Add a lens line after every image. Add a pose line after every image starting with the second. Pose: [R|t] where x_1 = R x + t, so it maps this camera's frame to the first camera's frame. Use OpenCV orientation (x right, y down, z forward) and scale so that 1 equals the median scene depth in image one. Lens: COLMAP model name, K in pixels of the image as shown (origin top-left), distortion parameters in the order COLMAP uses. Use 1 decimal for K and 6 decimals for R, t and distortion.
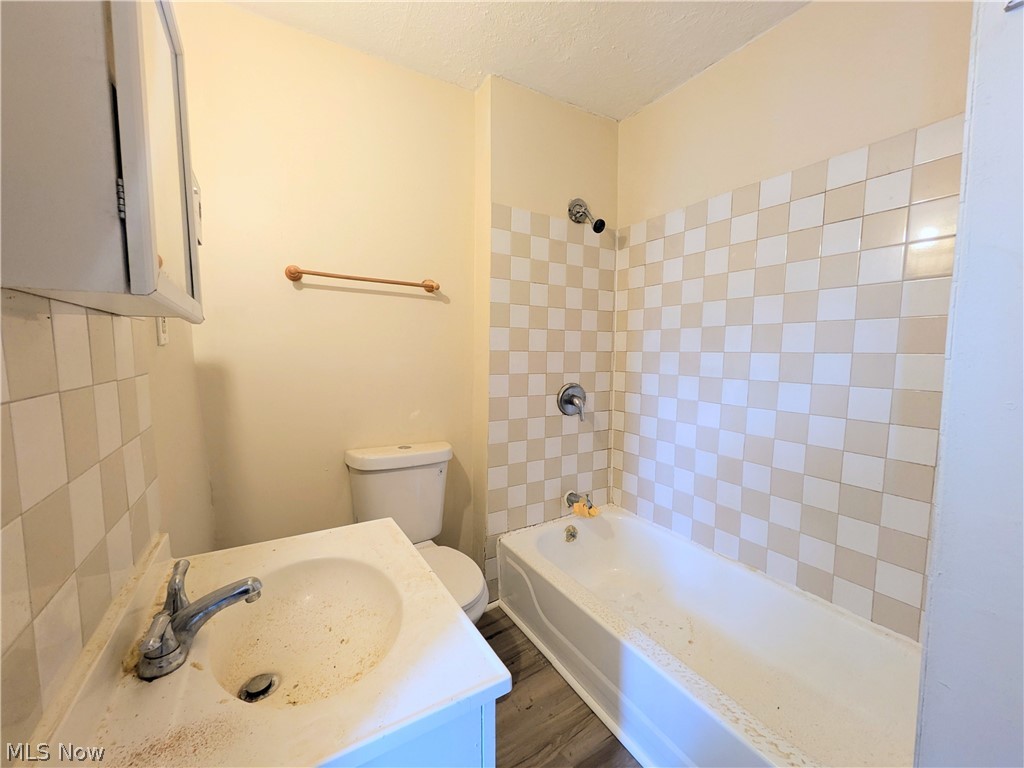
lens RADIAL K [[408.9, 0, 508.5], [0, 408.9, 384.4], [0, 0, 1]] dist [-0.001983, -0.000701]
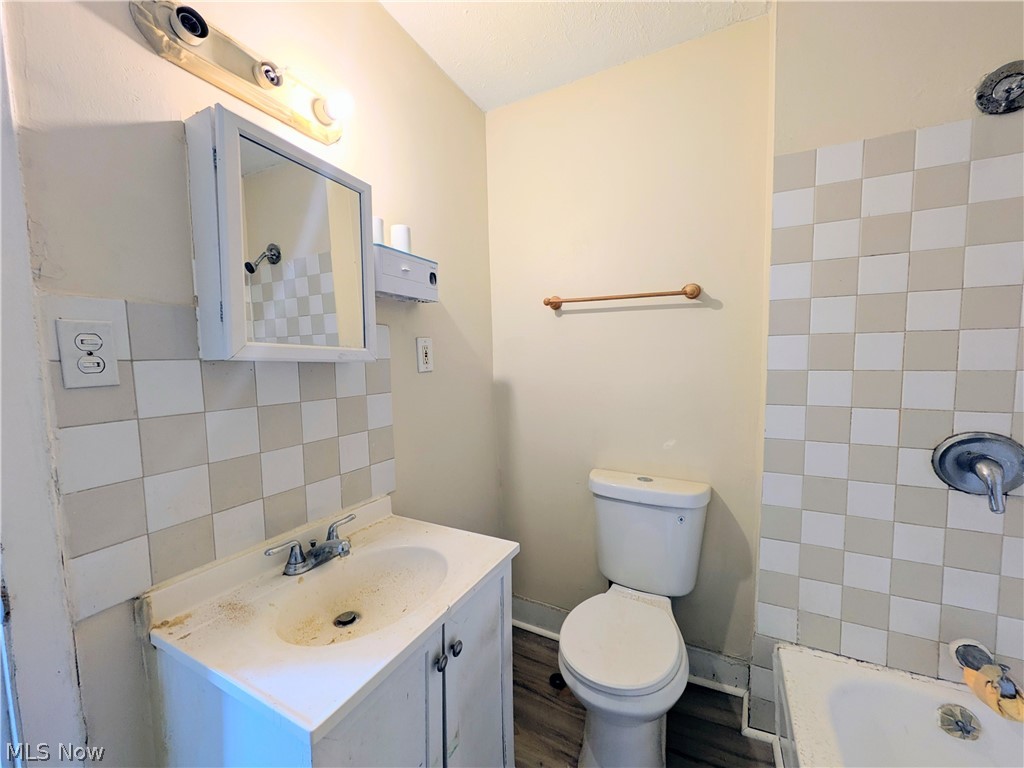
lens RADIAL K [[408.9, 0, 508.5], [0, 408.9, 384.4], [0, 0, 1]] dist [-0.001983, -0.000701]
pose [[0.516980, 0.034625, -0.855297, 0.307747], [-0.048979, 0.998741, 0.010827, -0.042364], [0.854595, 0.036294, 0.518025, 0.250838]]
